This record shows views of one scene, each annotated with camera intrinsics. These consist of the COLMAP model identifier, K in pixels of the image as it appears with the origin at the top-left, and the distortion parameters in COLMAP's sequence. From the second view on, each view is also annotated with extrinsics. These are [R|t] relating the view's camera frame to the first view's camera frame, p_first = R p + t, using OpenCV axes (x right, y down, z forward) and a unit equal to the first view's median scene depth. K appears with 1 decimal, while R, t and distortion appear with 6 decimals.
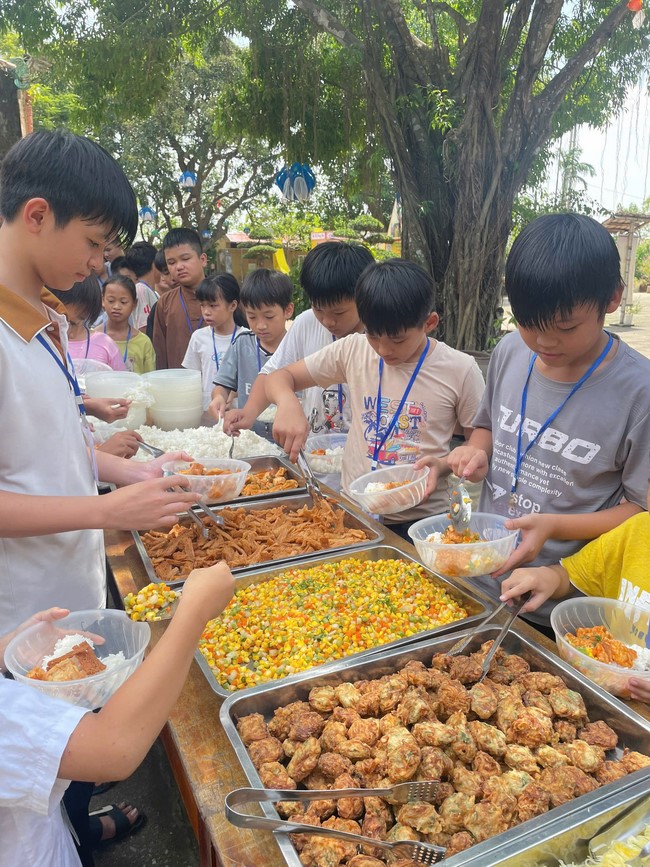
lens RADIAL K [[661.9, 0, 327.0], [0, 661.9, 432.4], [0, 0, 1]] dist [0.079015, -0.097483]
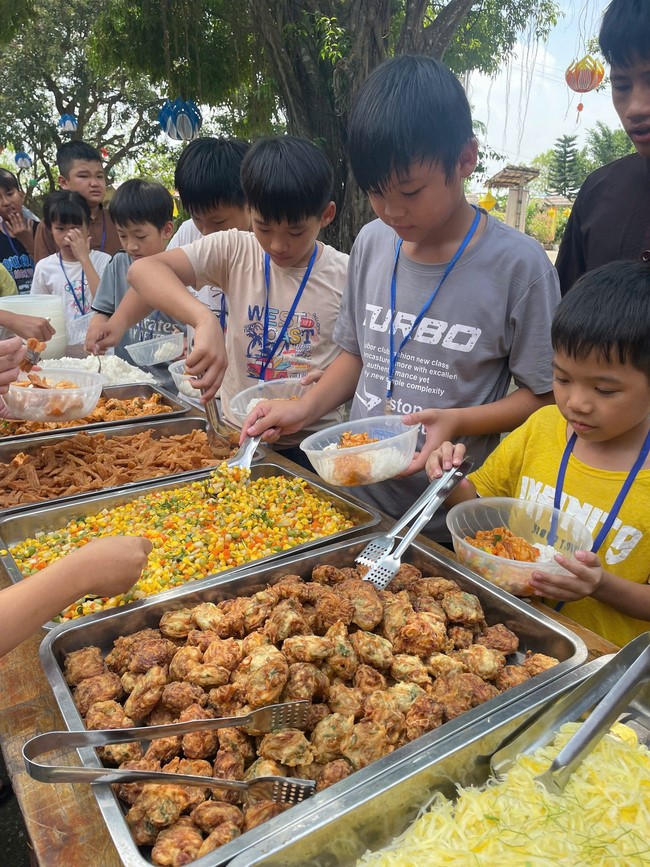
lens RADIAL K [[661.9, 0, 316.9], [0, 661.9, 432.4], [0, 0, 1]] dist [0.079015, -0.097483]
pose [[0.991454, -0.034962, 0.125682, 0.012745], [0.027929, 0.997967, 0.057290, 0.022509], [-0.127429, -0.053291, 0.990415, 0.032981]]
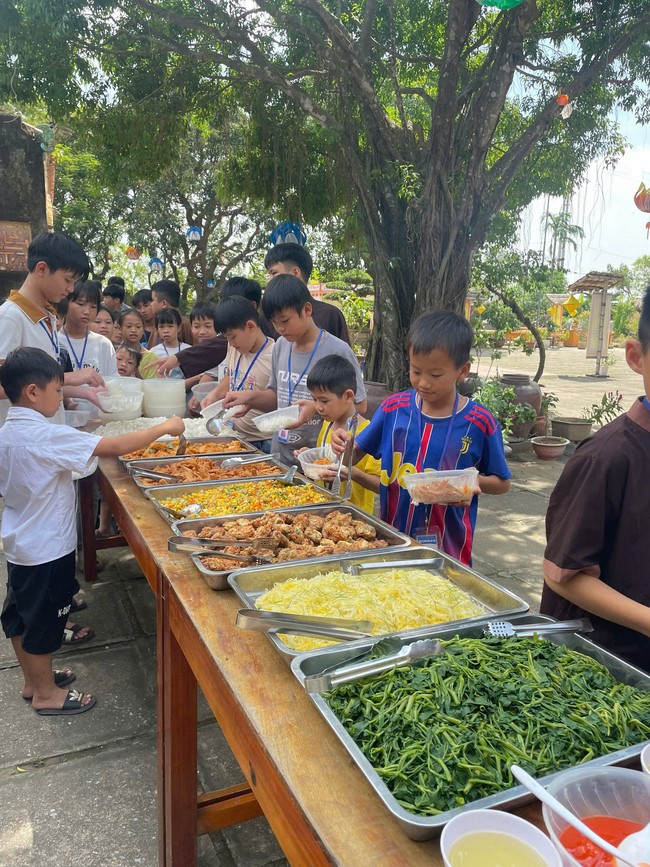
lens RADIAL K [[661.9, 0, 322.7], [0, 661.9, 434.7], [0, 0, 1]] dist [0.079015, -0.097483]
pose [[0.999707, 0.022715, -0.008311, 0.046244], [-0.023248, 0.997211, -0.070926, 0.050492], [0.006677, 0.071099, 0.997447, -0.146948]]
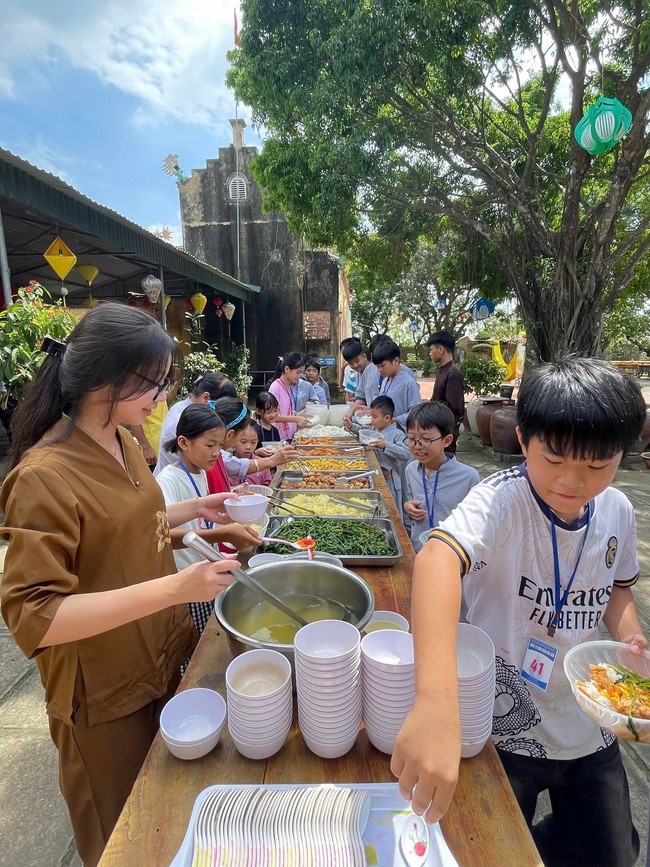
lens RADIAL K [[456.8, 0, 327.2], [0, 456.8, 441.1], [0, 0, 1]] dist [-0.001144, -0.002636]
pose [[0.888902, 0.078955, -0.451243, 0.251302], [-0.105168, 0.993898, -0.033264, 0.051552], [0.445863, 0.077025, 0.891781, -0.270001]]
